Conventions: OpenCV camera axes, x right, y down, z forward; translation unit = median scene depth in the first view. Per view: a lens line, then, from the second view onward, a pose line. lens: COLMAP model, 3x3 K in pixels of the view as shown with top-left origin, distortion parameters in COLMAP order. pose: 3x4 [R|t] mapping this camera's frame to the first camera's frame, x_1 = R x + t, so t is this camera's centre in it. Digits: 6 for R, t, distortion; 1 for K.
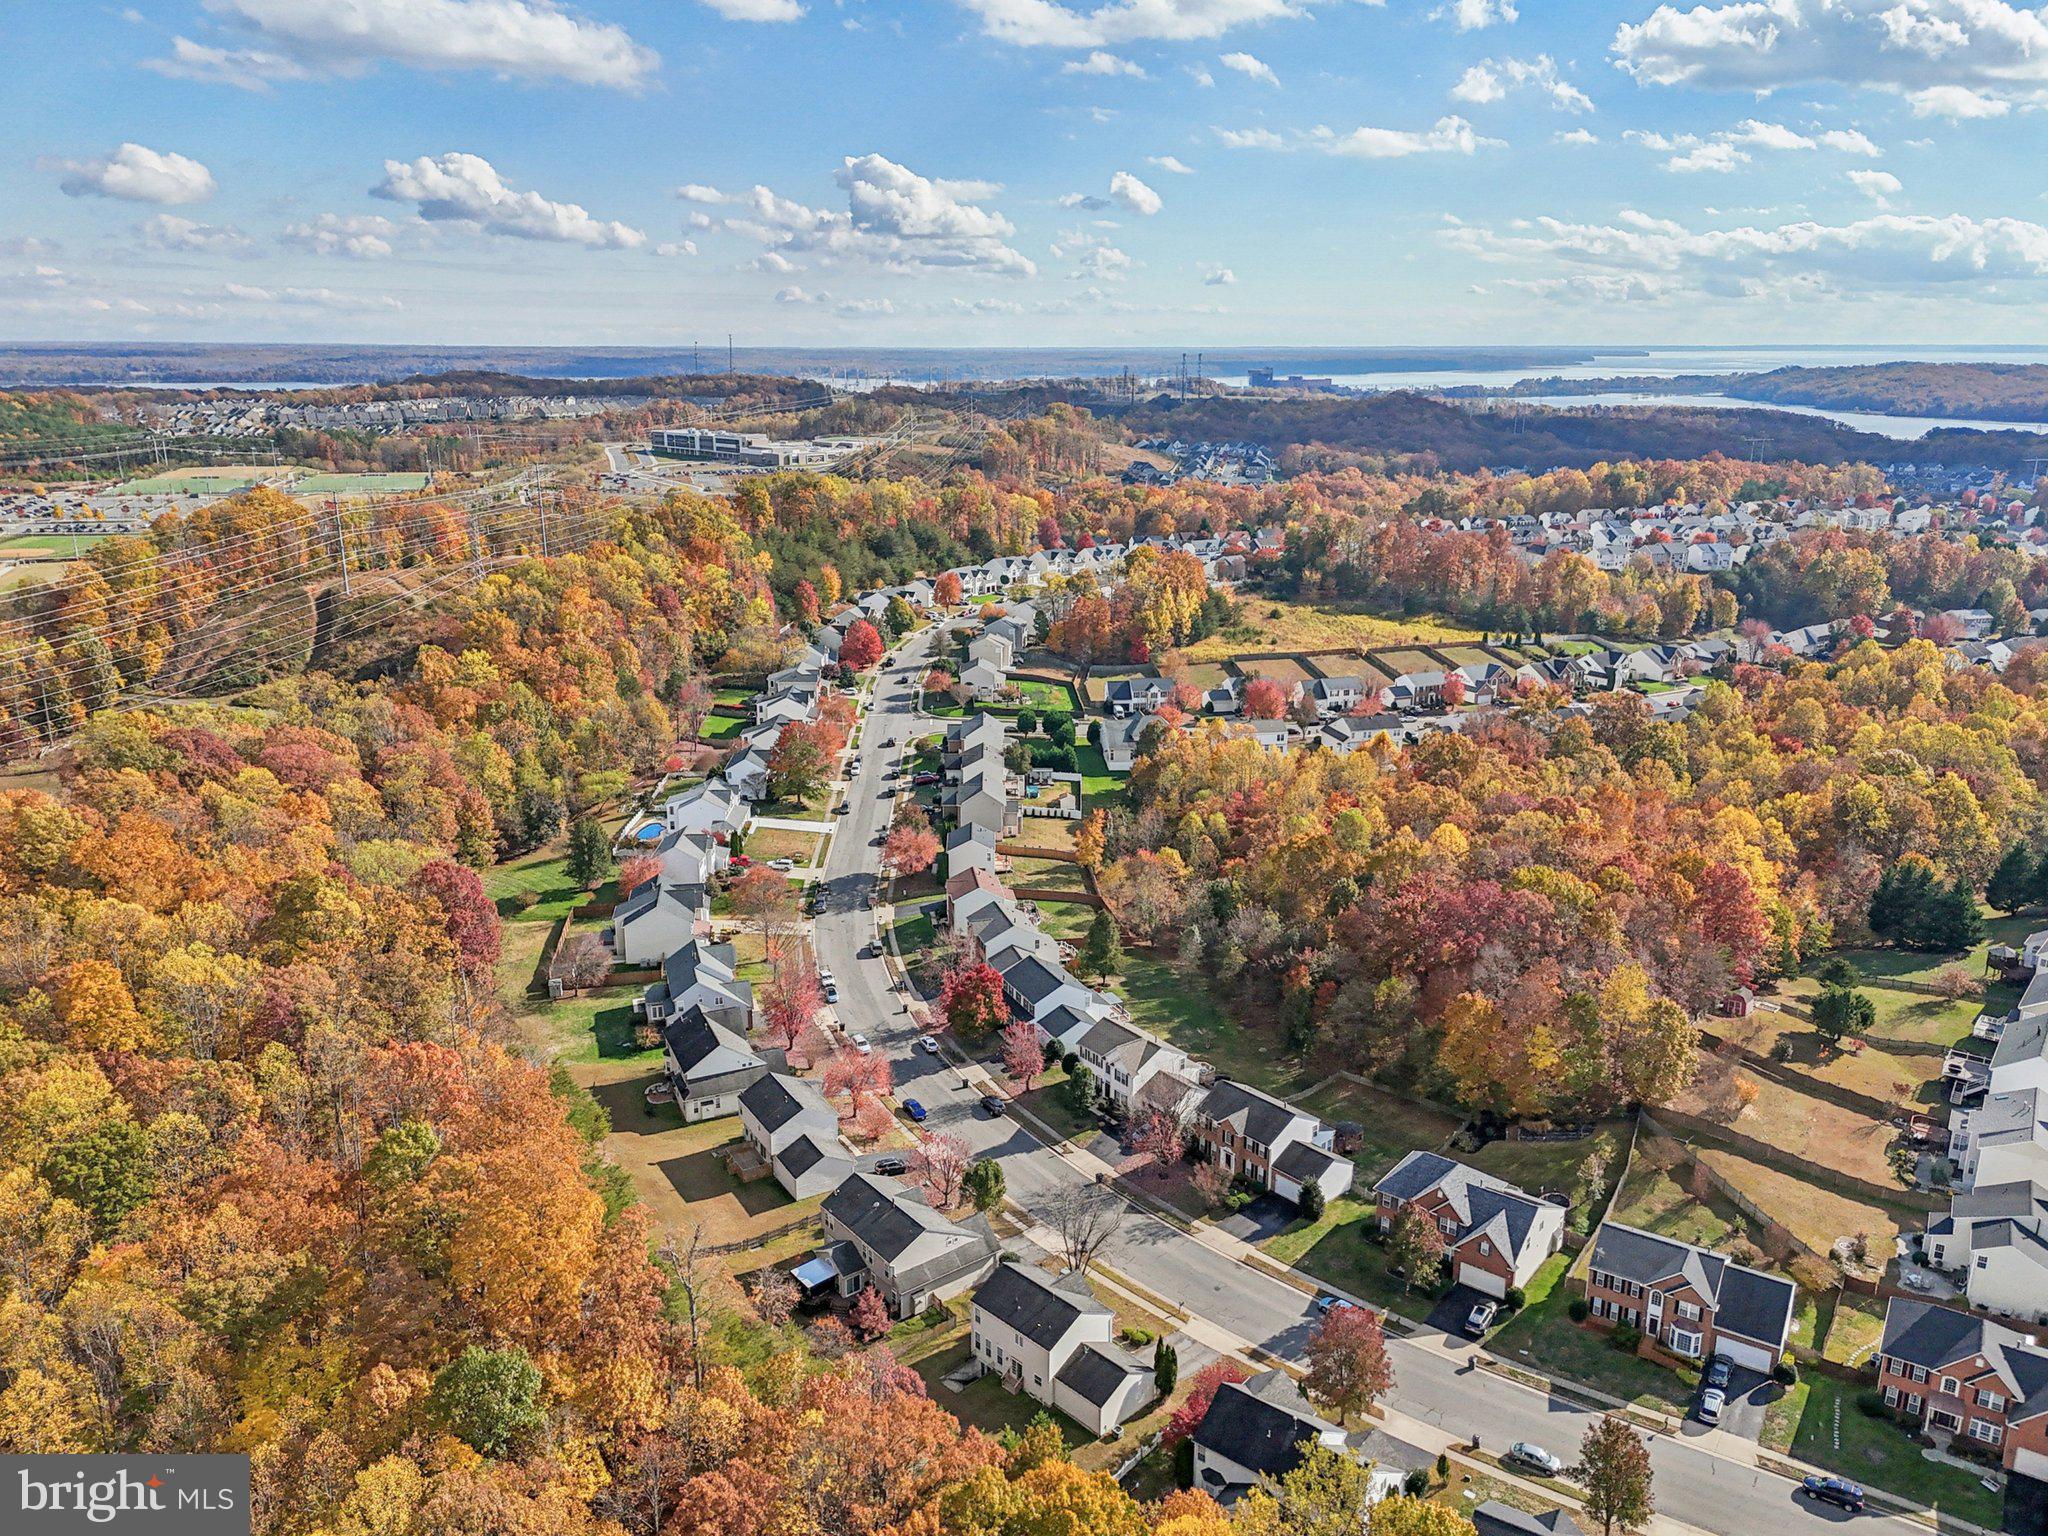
lens RADIAL K [[1524.3, 0, 1024.0], [0, 1524.3, 768.0], [0, 0, 1]] dist [0.105989, -0.131464]
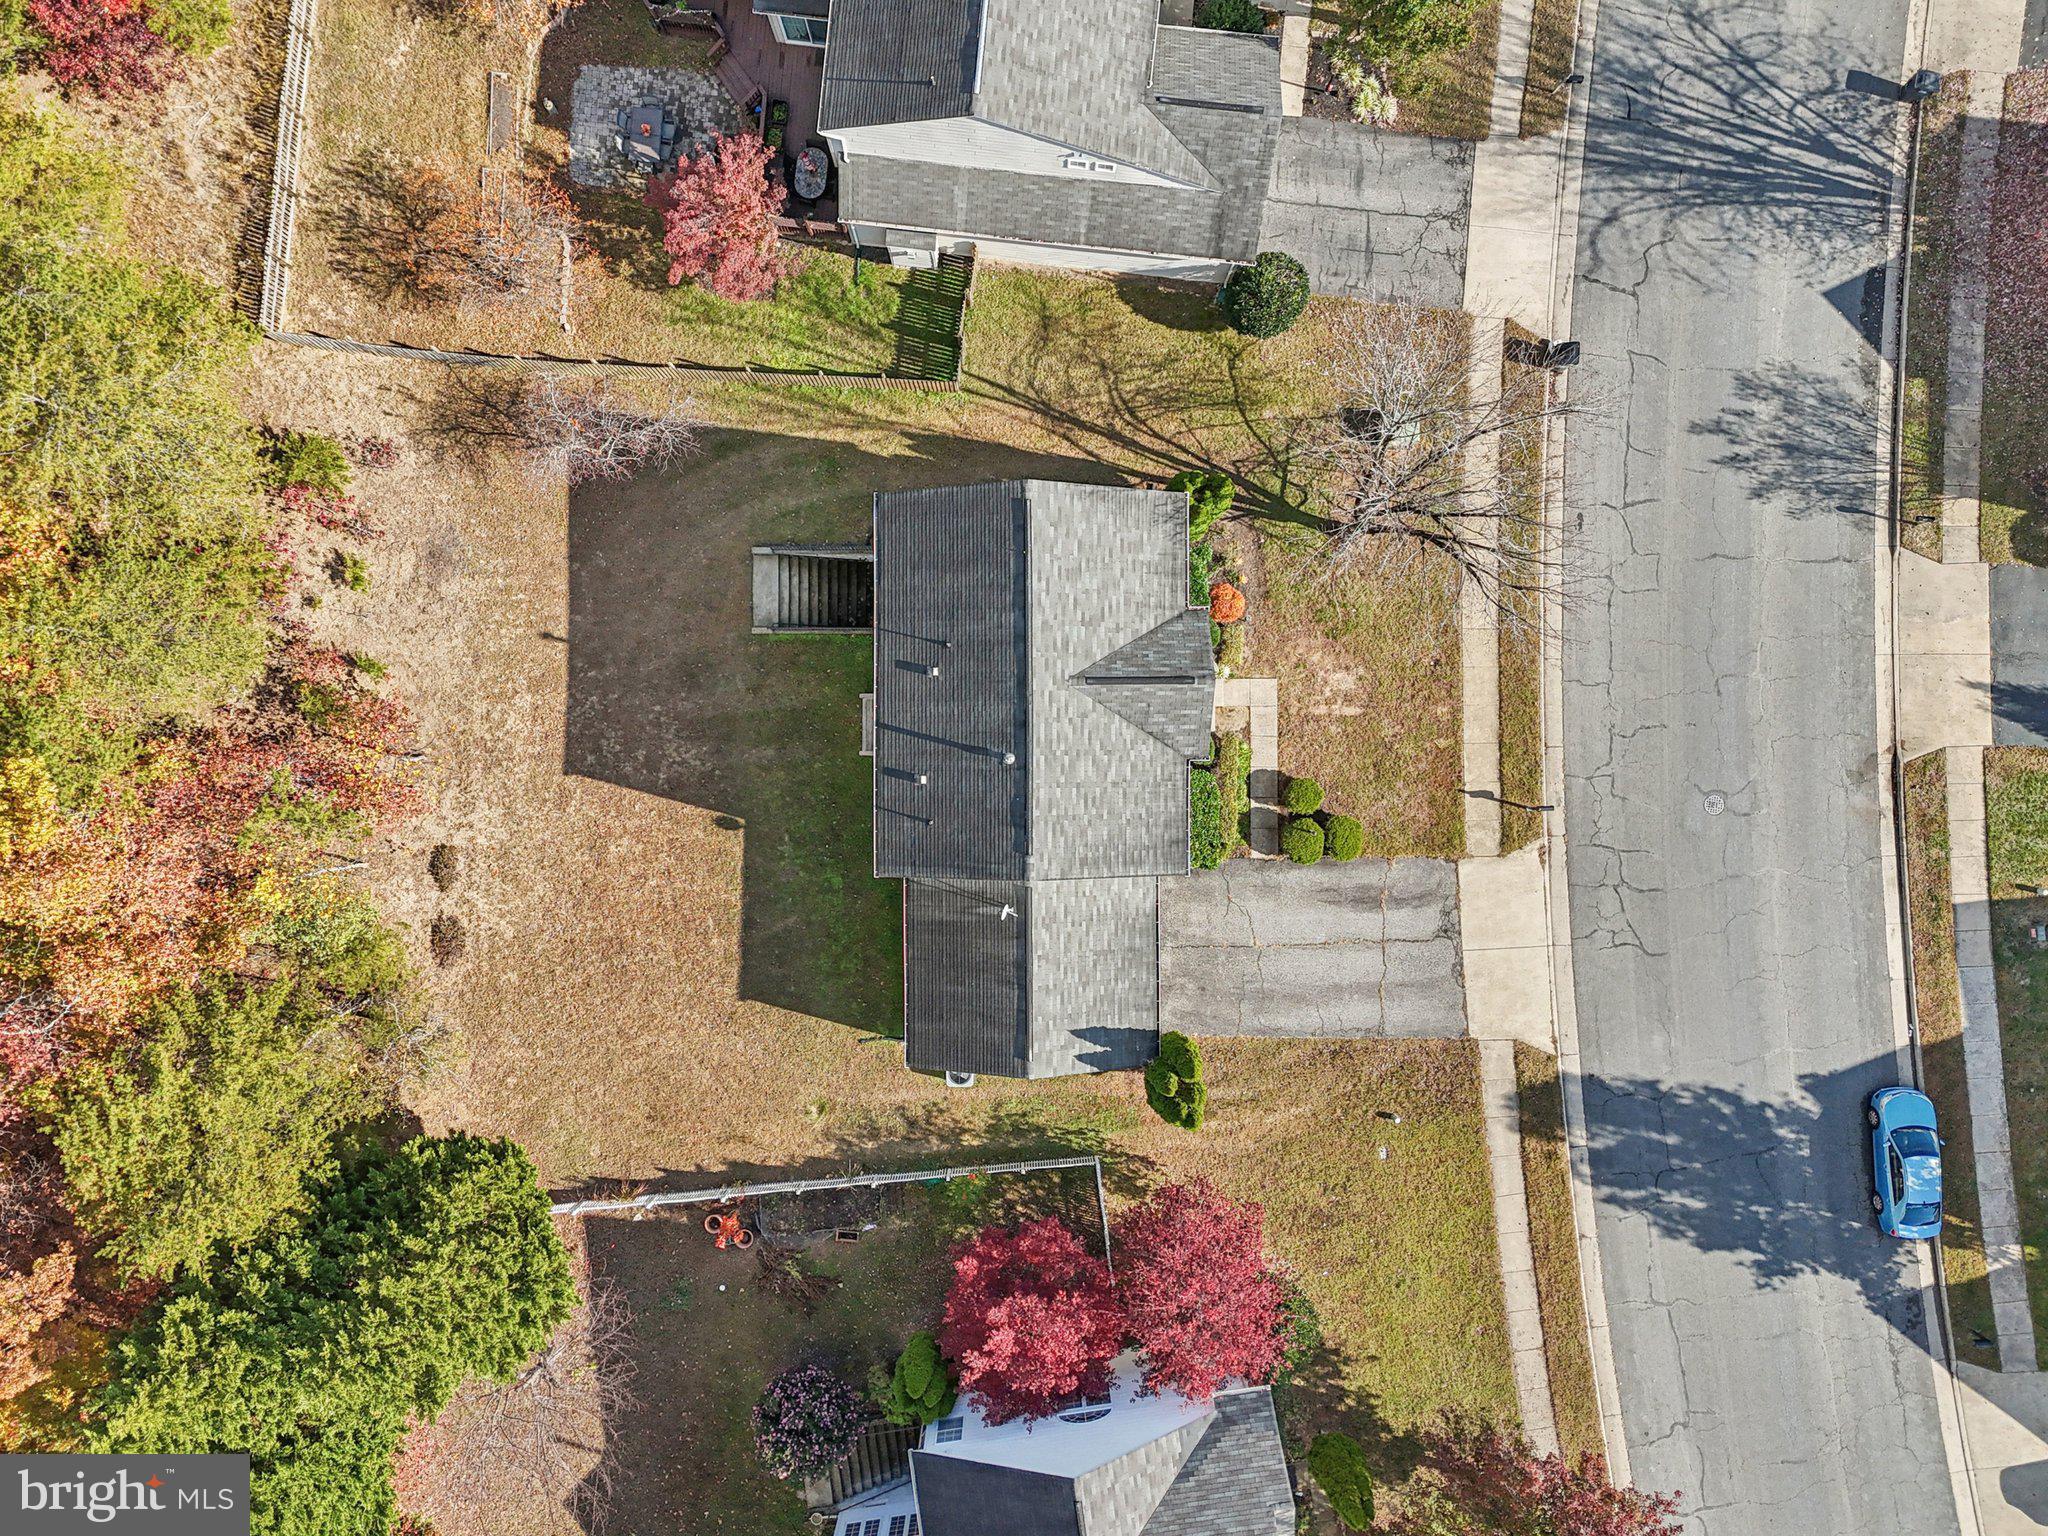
lens RADIAL K [[1523.5, 0, 1023.8], [0, 1523.5, 721.3], [0, 0, 1]] dist [0.025503, -0.013186]
pose [[0.723660, 0.690061, -0.011520, 0.009012], [-0.183381, 0.208349, 0.960709, 0.034256], [0.665348, -0.693114, 0.277318, 0.443511]]
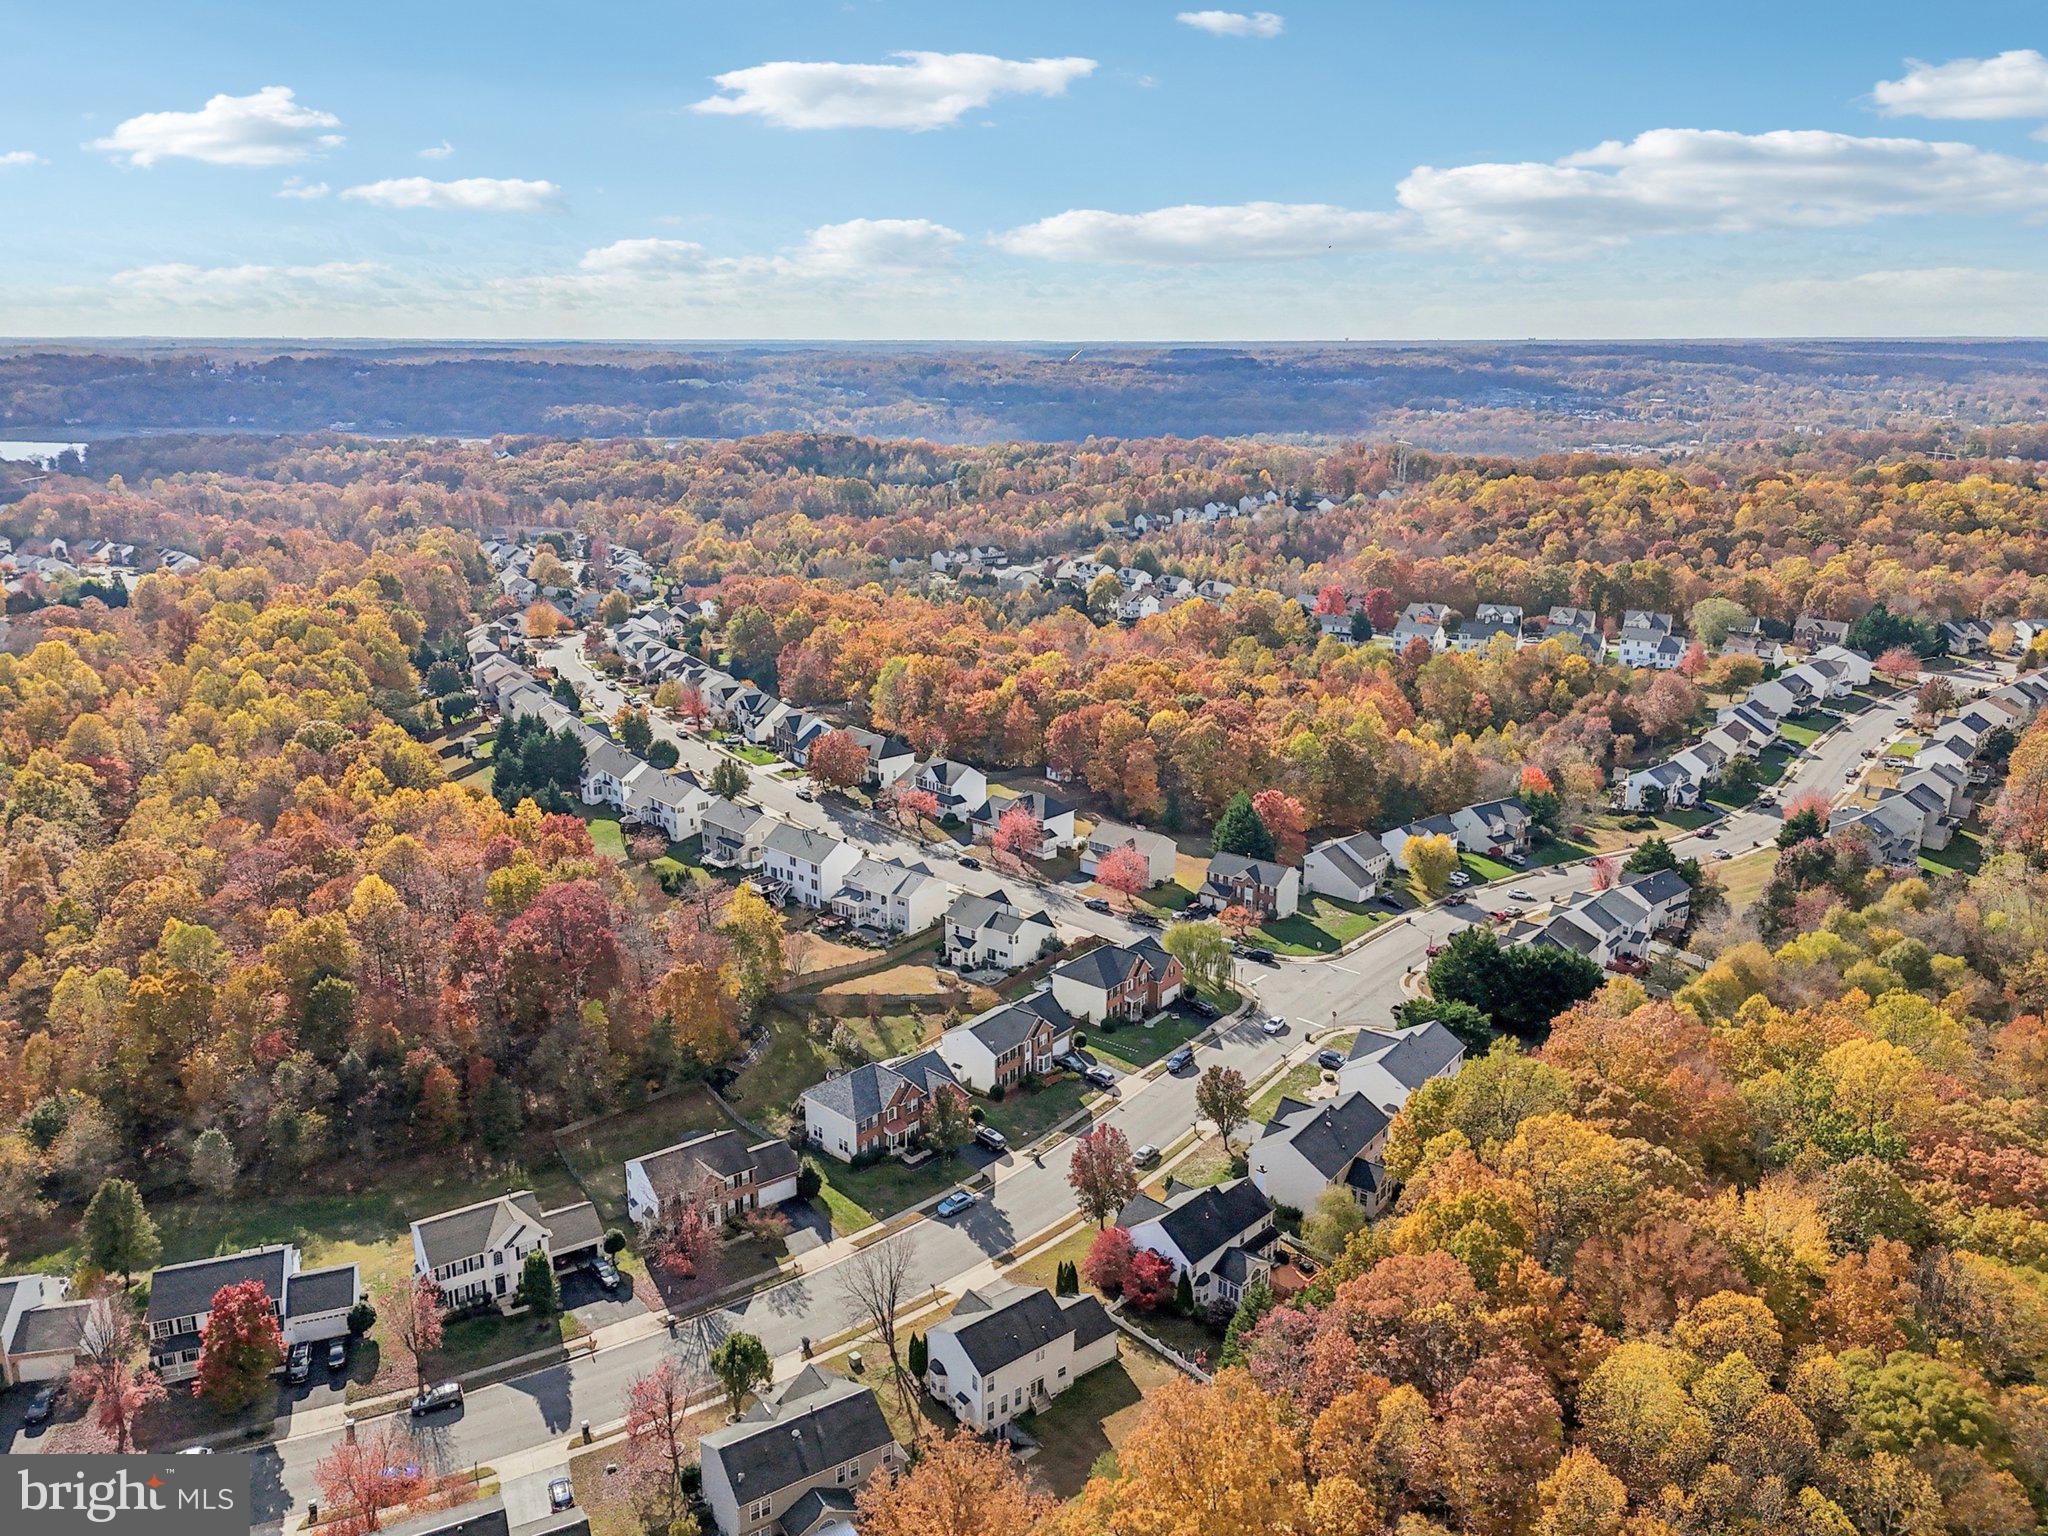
lens RADIAL K [[1524.3, 0, 1024.0], [0, 1524.3, 768.0], [0, 0, 1]] dist [0.105989, -0.131464]
pose [[0.095377, -0.273420, 0.957154, -0.398847], [0.265136, 0.933781, 0.240324, -0.103188], [-0.959482, 0.230855, 0.161555, 0.362198]]
